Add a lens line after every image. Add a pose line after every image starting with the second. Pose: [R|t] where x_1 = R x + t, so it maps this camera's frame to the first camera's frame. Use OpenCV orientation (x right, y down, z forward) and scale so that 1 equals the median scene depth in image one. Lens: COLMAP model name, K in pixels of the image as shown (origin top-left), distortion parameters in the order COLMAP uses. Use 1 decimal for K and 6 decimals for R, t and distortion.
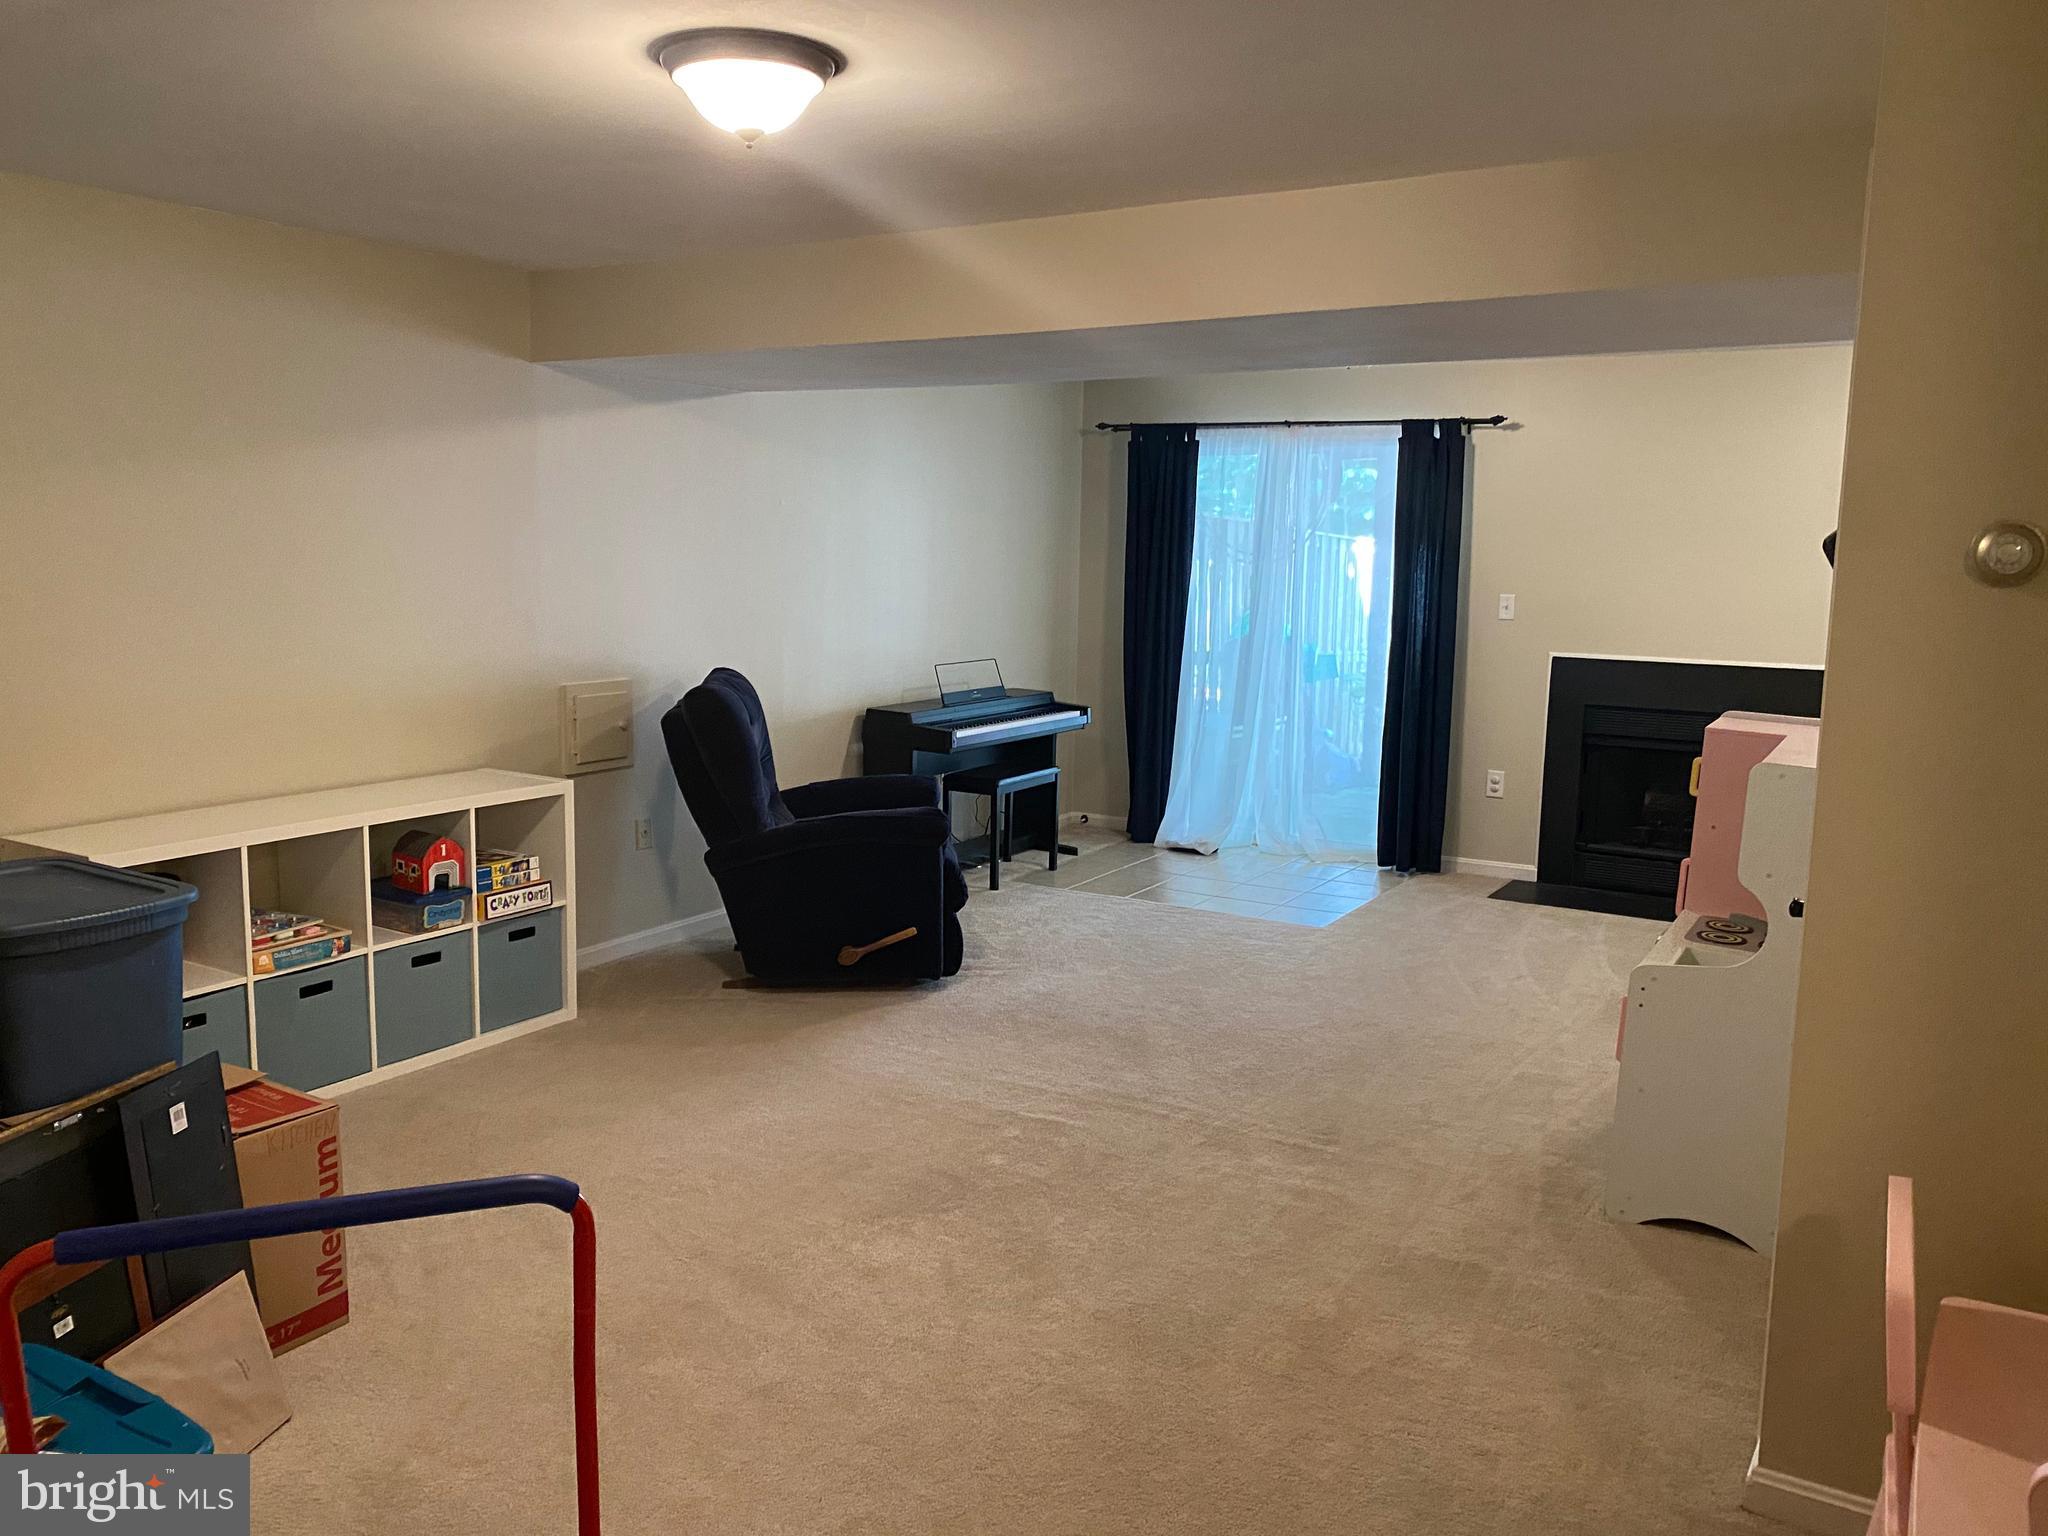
lens RADIAL K [[1526.6, 0, 1024.0], [0, 1526.6, 768.0], [0, 0, 1]] dist [0.052795, -0.078842]
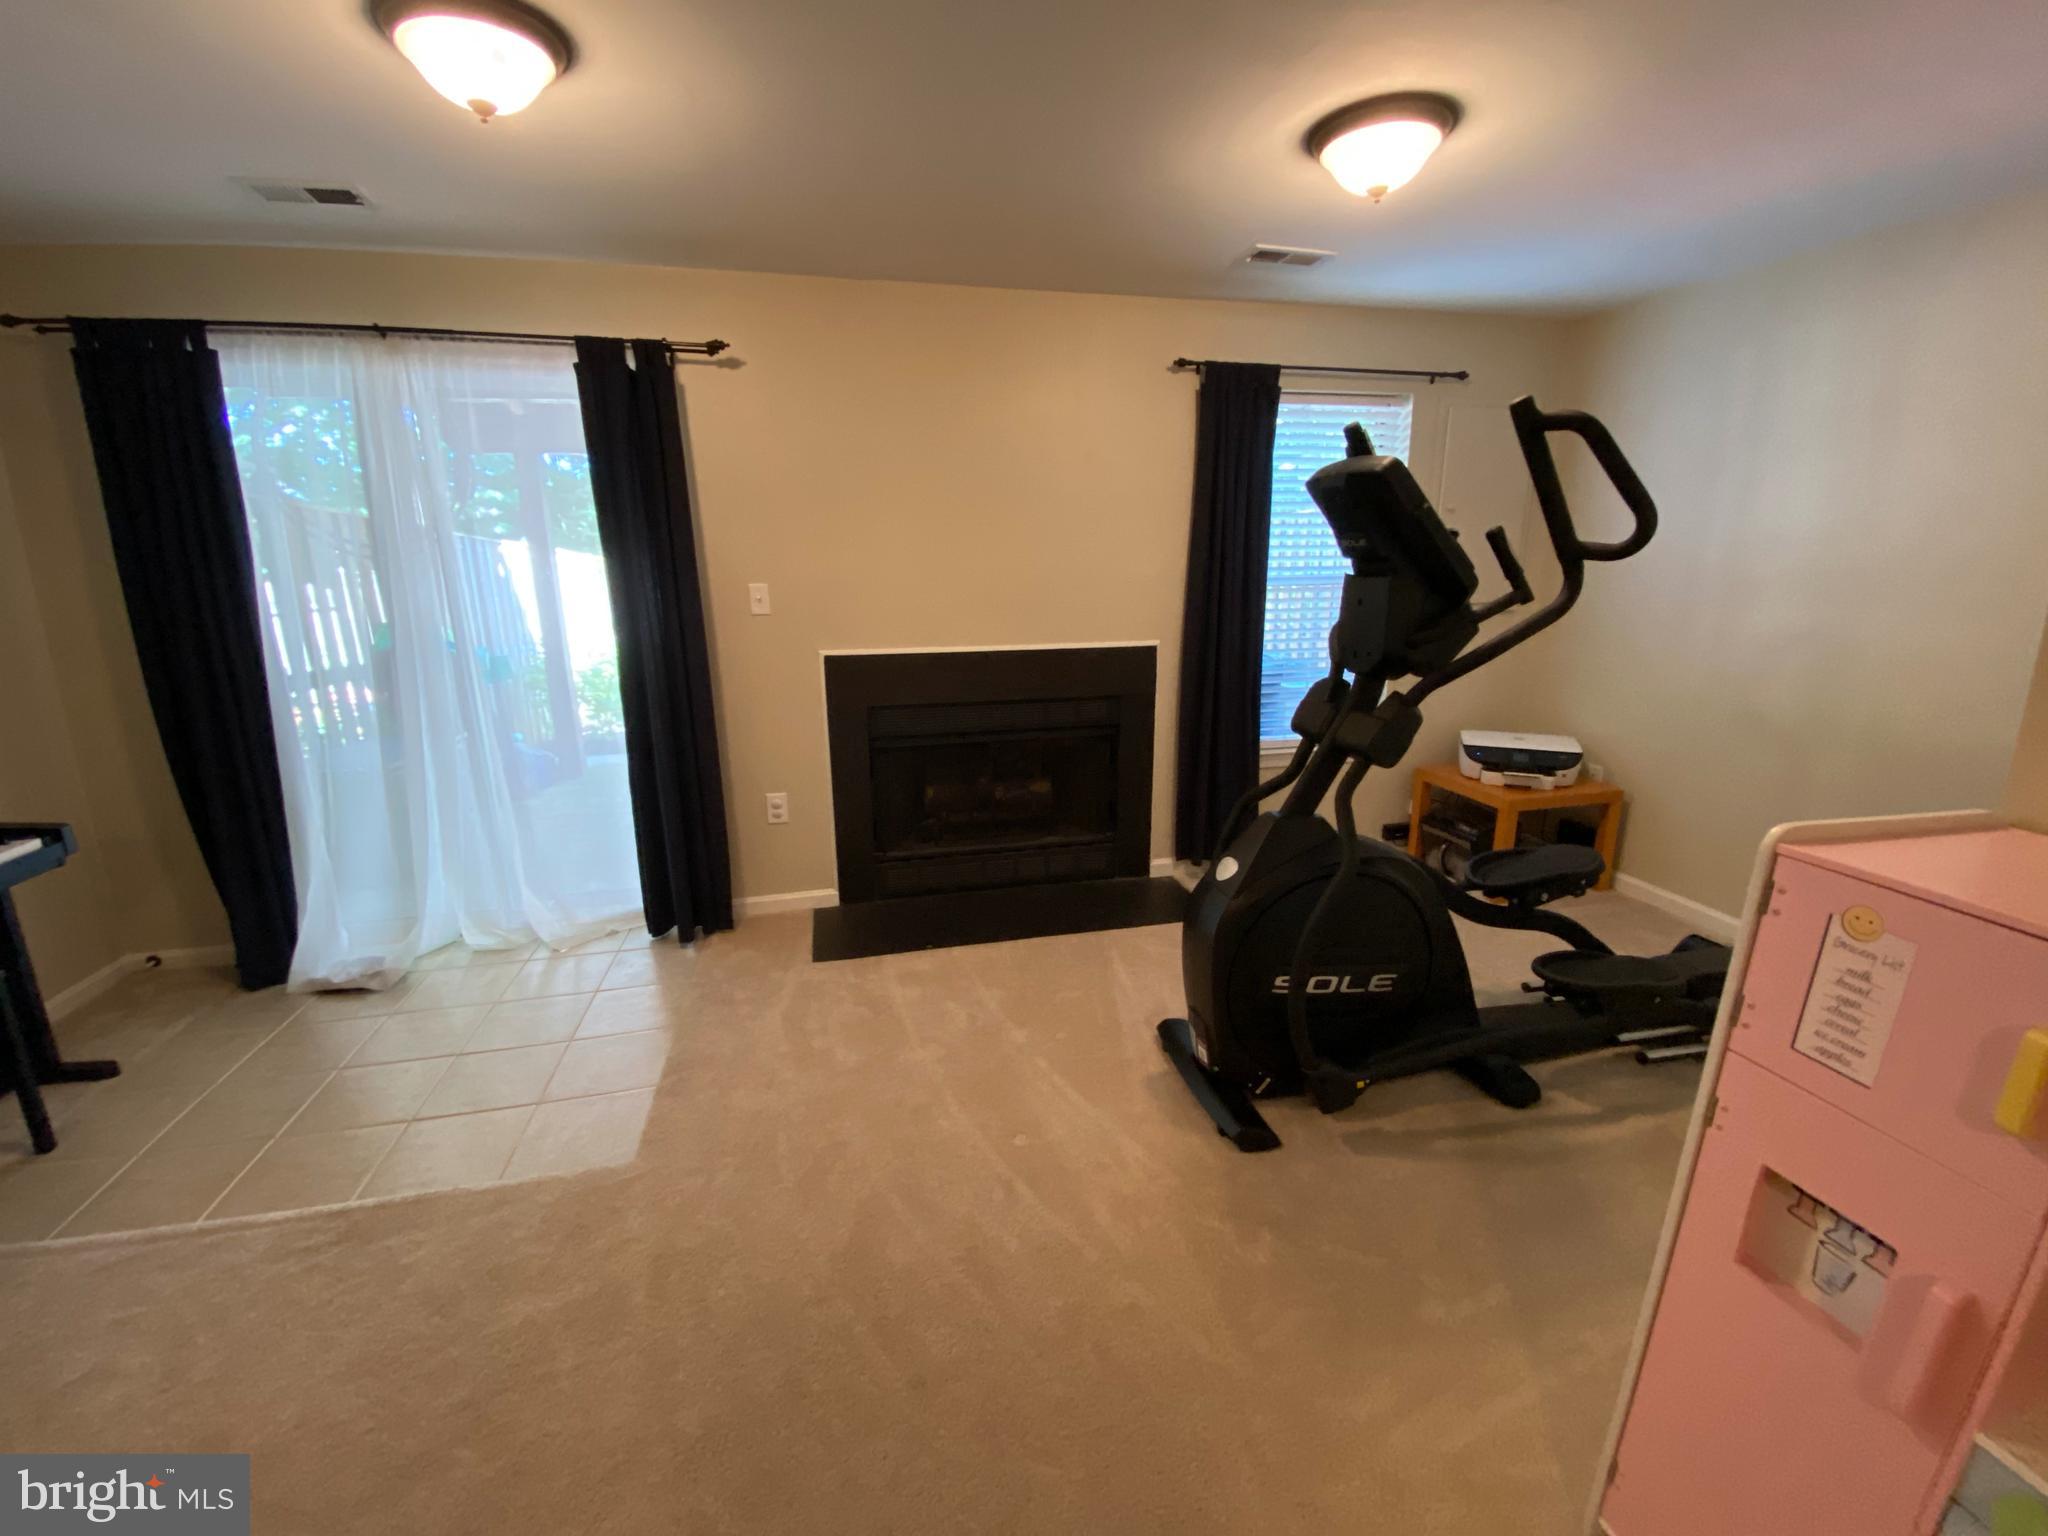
lens RADIAL K [[829.1, 0, 1019.8], [0, 829.1, 768.0], [0, 0, 1]] dist [0.017075, -0.019390]
pose [[0.717689, -0.191884, 0.669405, 0.149247], [0.120397, 0.981001, 0.152121, -0.099516], [-0.685877, -0.028581, 0.727156, 0.861050]]
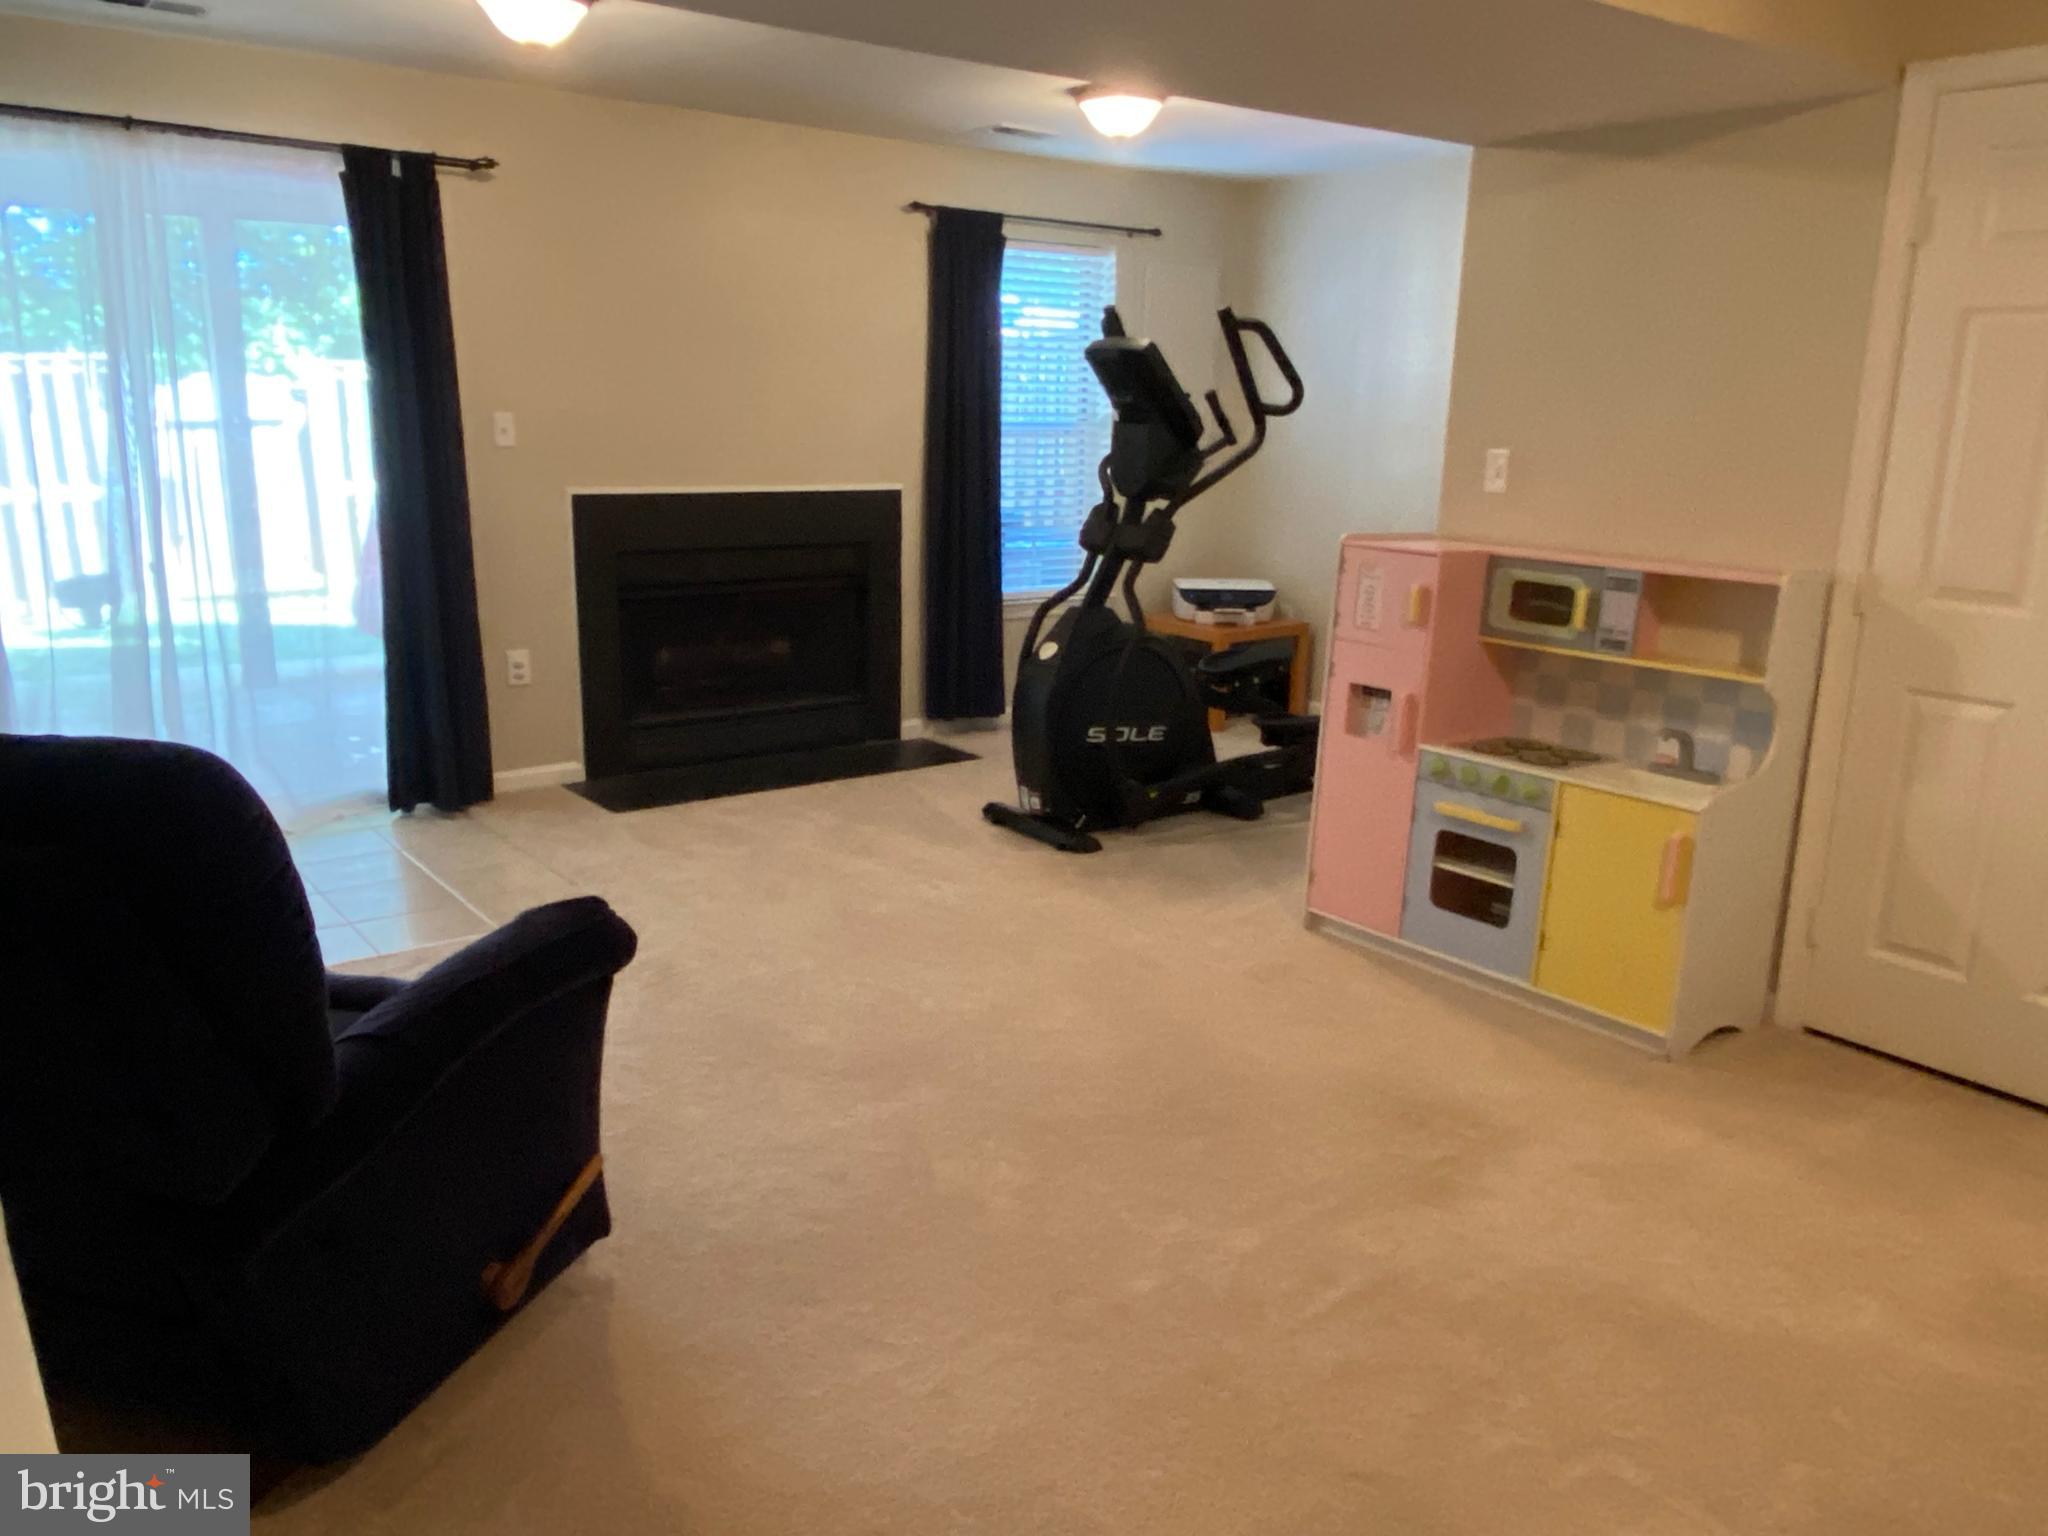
lens RADIAL K [[1505.5, 0, 1028.5], [0, 1505.5, 760.2], [0, 0, 1]] dist [0.095532, -0.135692]
pose [[0.360827, -0.229336, 0.903996, -0.439325], [0.115700, 0.972814, 0.200613, -0.101115], [-0.925428, 0.032206, 0.377552, 0.730599]]
